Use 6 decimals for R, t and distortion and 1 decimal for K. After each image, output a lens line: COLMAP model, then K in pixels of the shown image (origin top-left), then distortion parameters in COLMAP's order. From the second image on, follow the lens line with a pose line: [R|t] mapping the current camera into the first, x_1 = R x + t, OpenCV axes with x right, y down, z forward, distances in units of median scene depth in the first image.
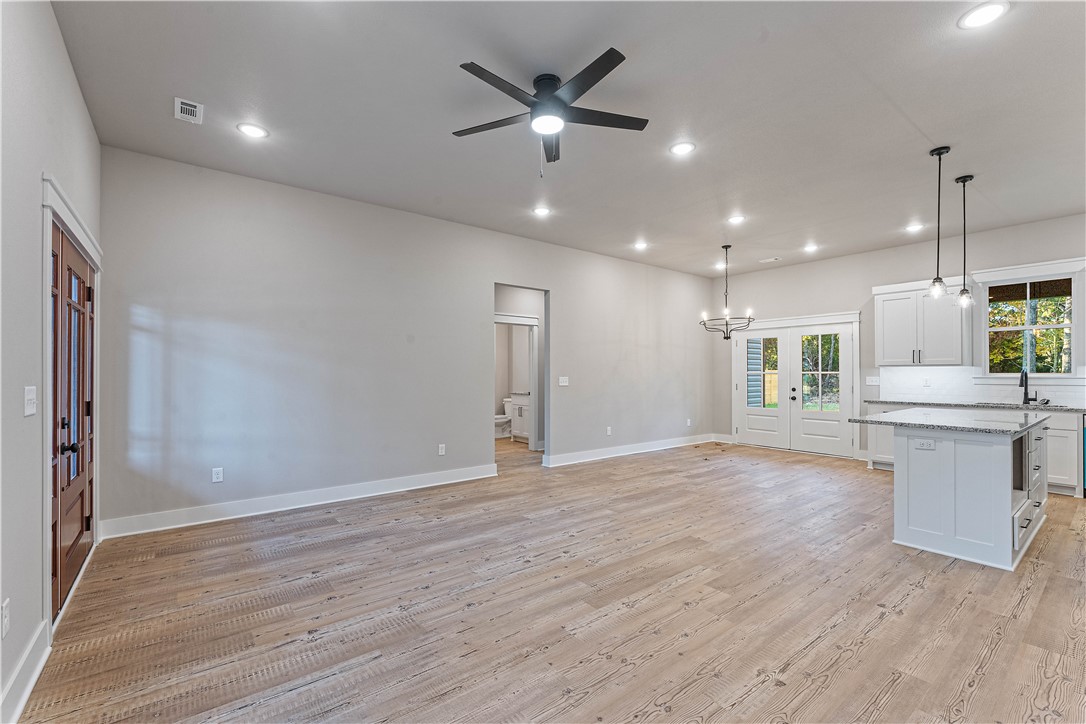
lens RADIAL K [[465.3, 0, 535.0], [0, 465.3, 364.9], [0, 0, 1]] dist [-0.009004, 0.000259]
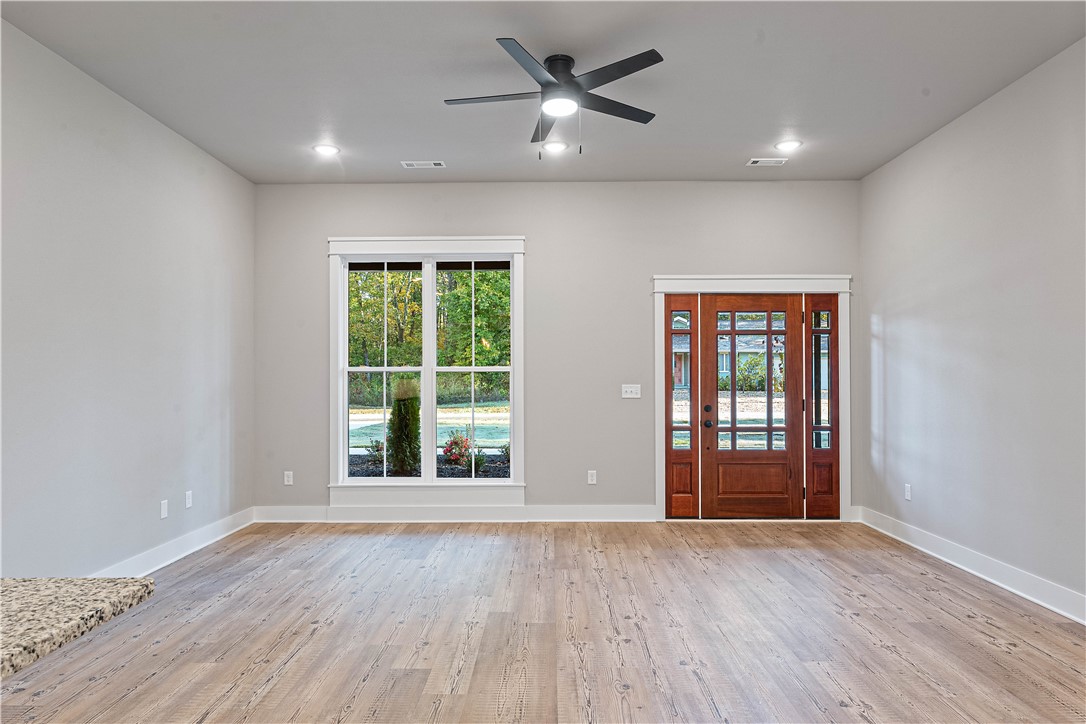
lens RADIAL K [[639.3, 0, 541.8], [0, 639.3, 367.6], [0, 0, 1]] dist [-0.013035, -0.000606]
pose [[-0.606707, -0.012126, -0.794833, 0.662192], [0.013747, 0.999574, -0.025743, 0.018834], [0.794807, -0.026545, -0.606281, 1.098749]]
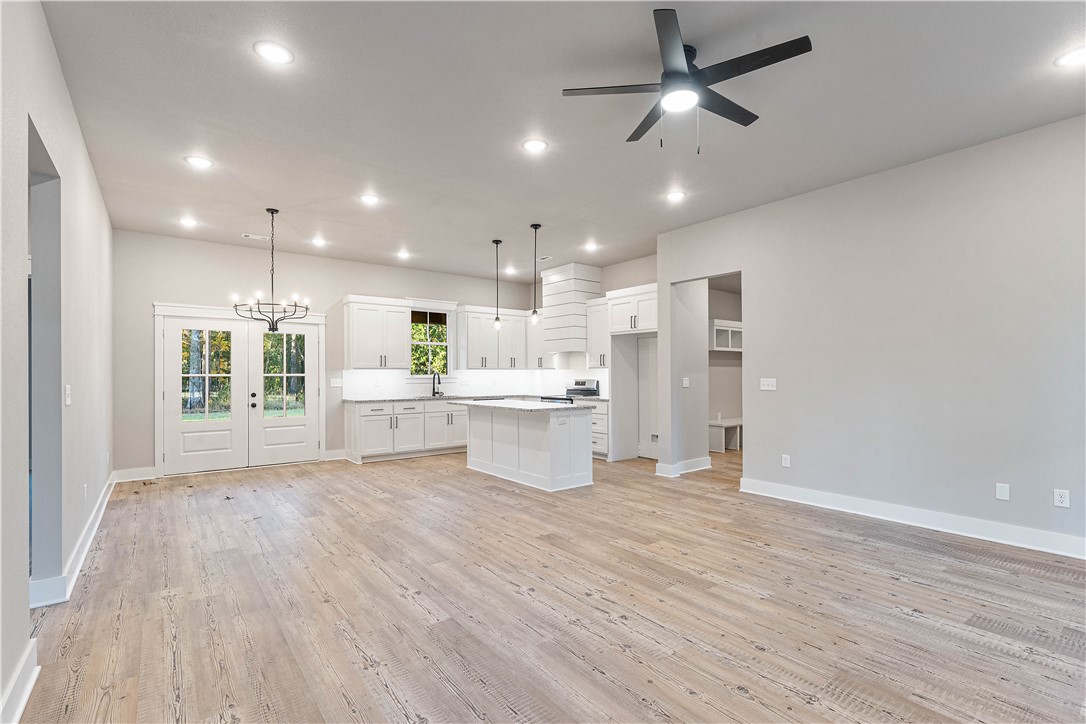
lens RADIAL K [[507.4, 0, 536.6], [0, 507.4, 365.4], [0, 0, 1]] dist [-0.010919, 0.000143]
pose [[-0.014261, 0.018578, 0.999726, -0.606414], [-0.010342, 0.999771, -0.018727, 0.018118], [-0.999845, -0.010606, -0.014065, 0.822588]]
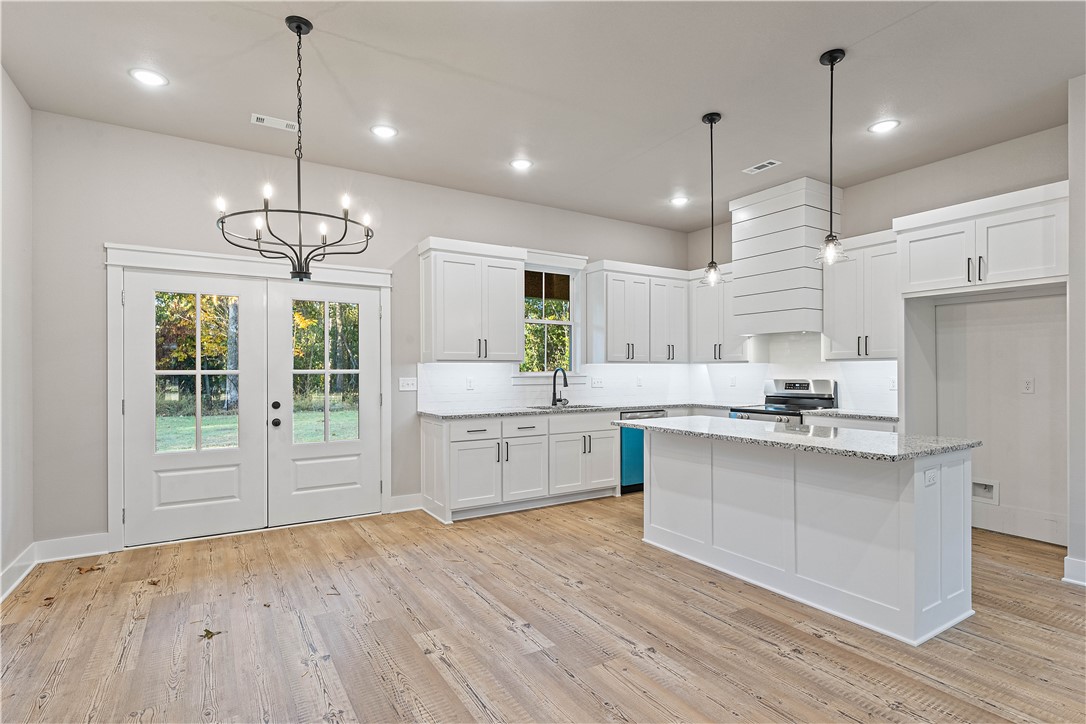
lens RADIAL K [[542.4, 0, 524.3], [0, 542.4, 361.4], [0, 0, 1]] dist [-0.005944, 0.000849]
pose [[0.104695, 0.018548, 0.994331, 0.008638], [-0.012349, 0.999773, -0.017349, 0.021016], [-0.994428, -0.010462, 0.104901, 1.109761]]
